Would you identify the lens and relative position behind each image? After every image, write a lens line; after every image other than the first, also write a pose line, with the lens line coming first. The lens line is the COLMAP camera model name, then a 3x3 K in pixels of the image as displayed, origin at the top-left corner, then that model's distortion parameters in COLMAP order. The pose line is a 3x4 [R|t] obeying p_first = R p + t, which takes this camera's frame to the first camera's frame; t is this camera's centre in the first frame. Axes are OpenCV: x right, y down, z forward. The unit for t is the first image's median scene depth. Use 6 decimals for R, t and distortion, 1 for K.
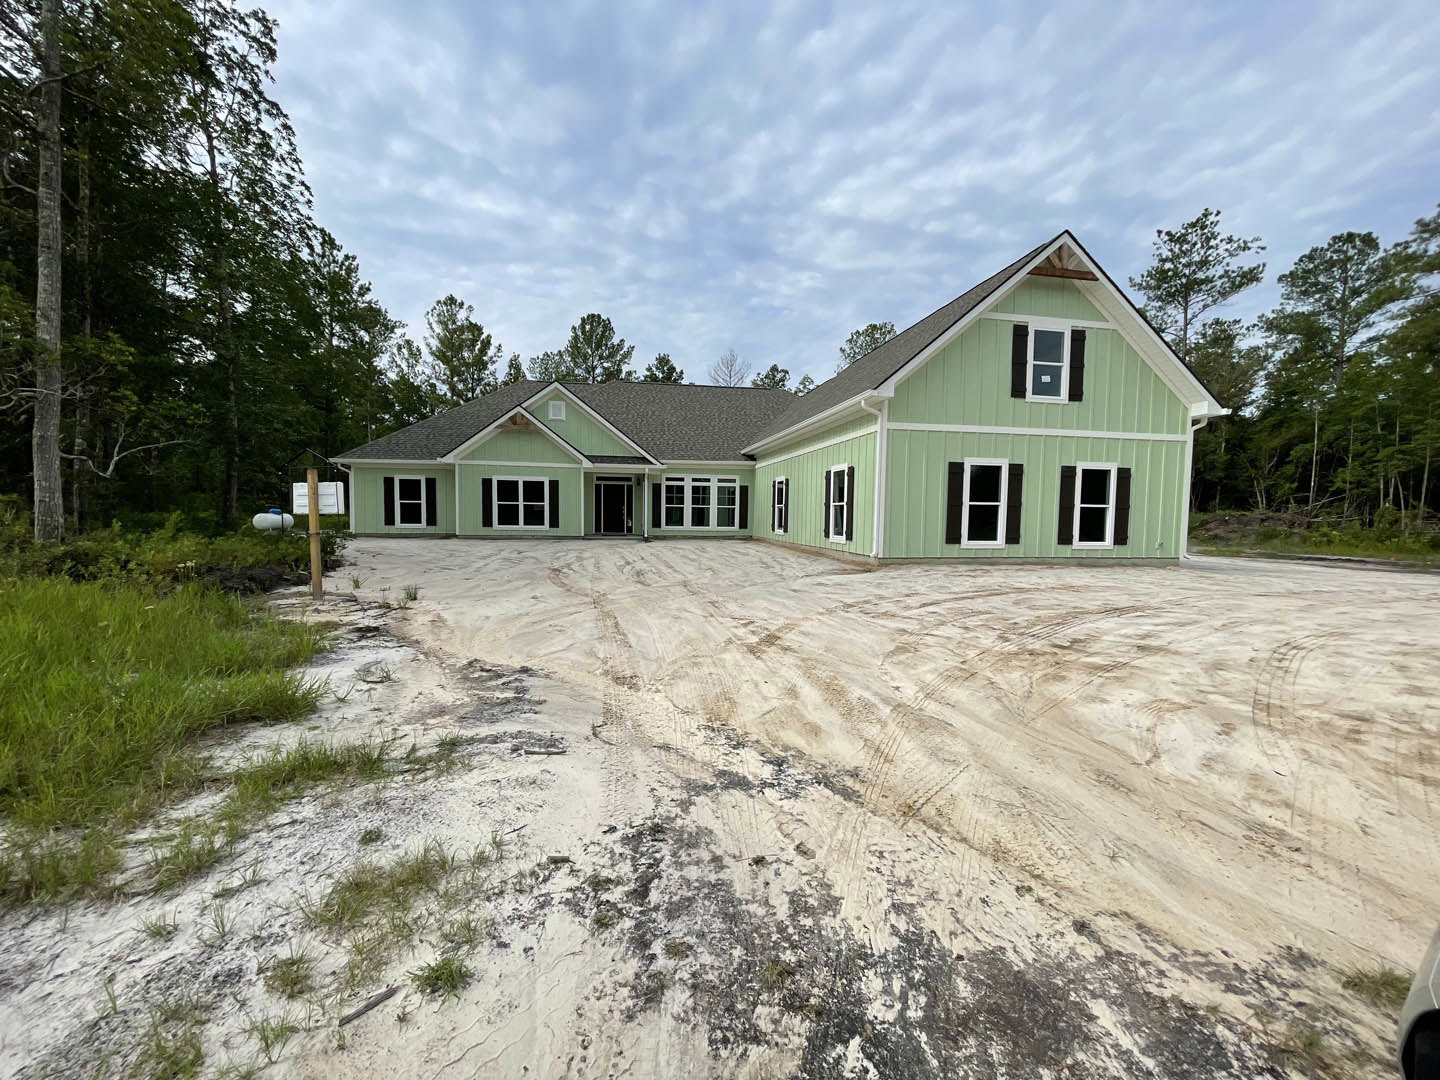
lens RADIAL K [[579.8, 0, 713.9], [0, 579.8, 546.2], [0, 0, 1]] dist [0.001509, 0.000006]
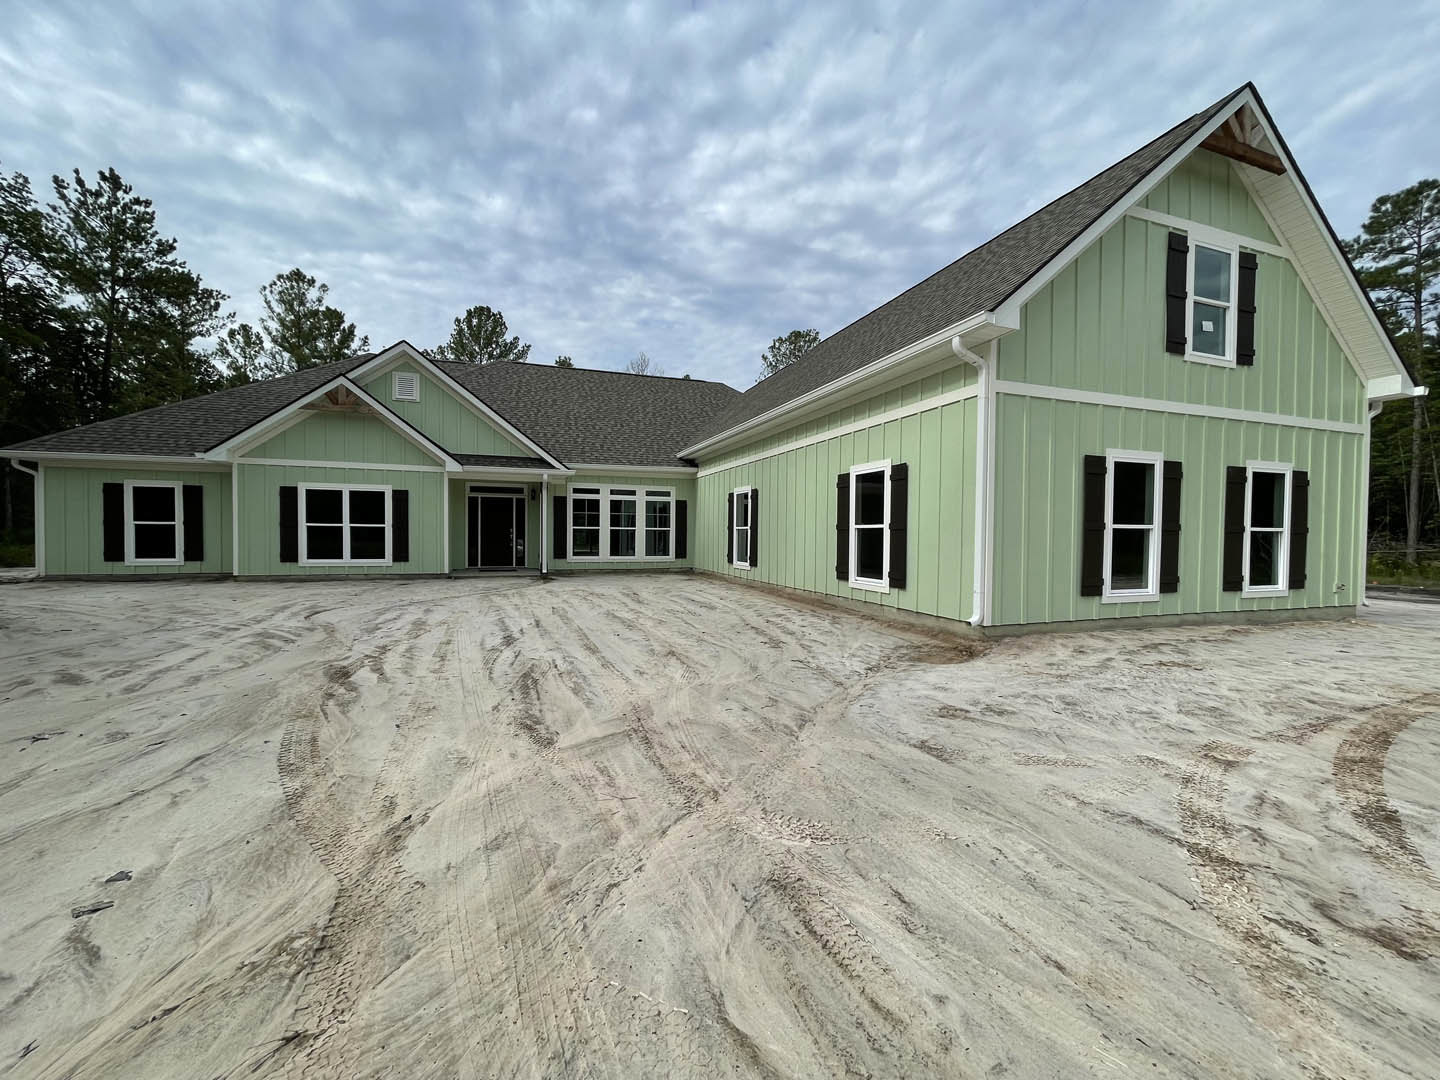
lens RADIAL K [[579.8, 0, 713.9], [0, 579.8, 546.2], [0, 0, 1]] dist [0.001509, 0.000006]
pose [[0.986189, -0.007856, 0.165438, -0.032207], [0.013289, 0.999407, -0.031760, -0.023533], [-0.165091, 0.033520, 0.985709, 0.283591]]
